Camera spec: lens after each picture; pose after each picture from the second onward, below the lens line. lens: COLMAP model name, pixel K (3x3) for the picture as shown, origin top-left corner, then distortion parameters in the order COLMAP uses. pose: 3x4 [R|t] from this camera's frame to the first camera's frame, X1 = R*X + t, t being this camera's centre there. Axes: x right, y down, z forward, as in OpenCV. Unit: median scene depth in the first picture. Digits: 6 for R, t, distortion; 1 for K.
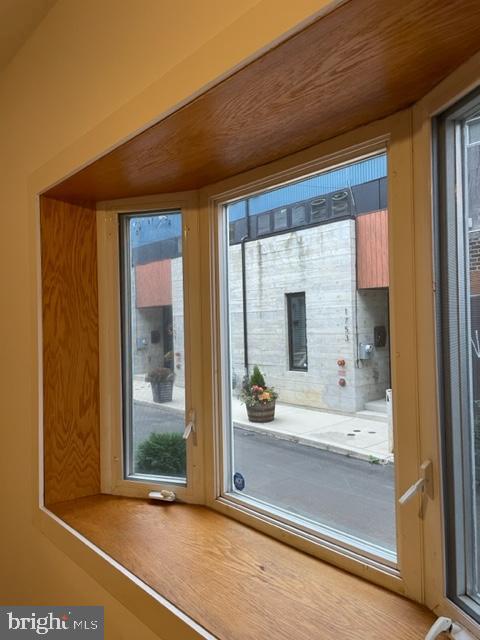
lens RADIAL K [[491.9, 0, 240.3], [0, 491.9, 319.8], [0, 0, 1]] dist [-0.002775, -0.003760]
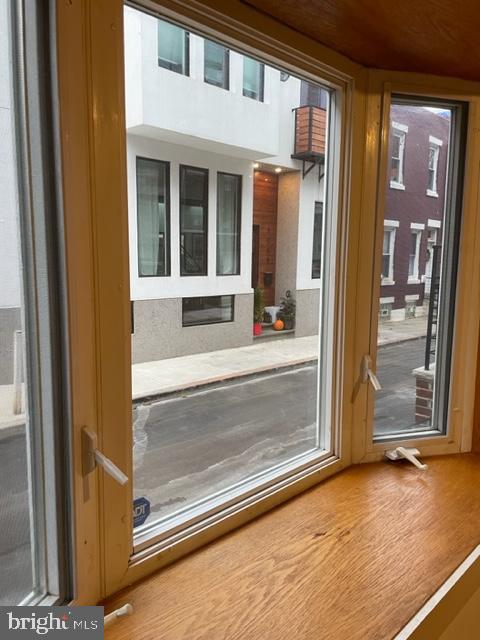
lens RADIAL K [[491.9, 0, 240.4], [0, 491.9, 318.4], [0, 0, 1]] dist [-0.002775, -0.003760]
pose [[-0.091165, -0.123472, 0.988152, -0.736909], [-0.025208, 0.992252, 0.121659, 0.024790], [-0.995517, -0.013818, -0.093571, 1.200839]]
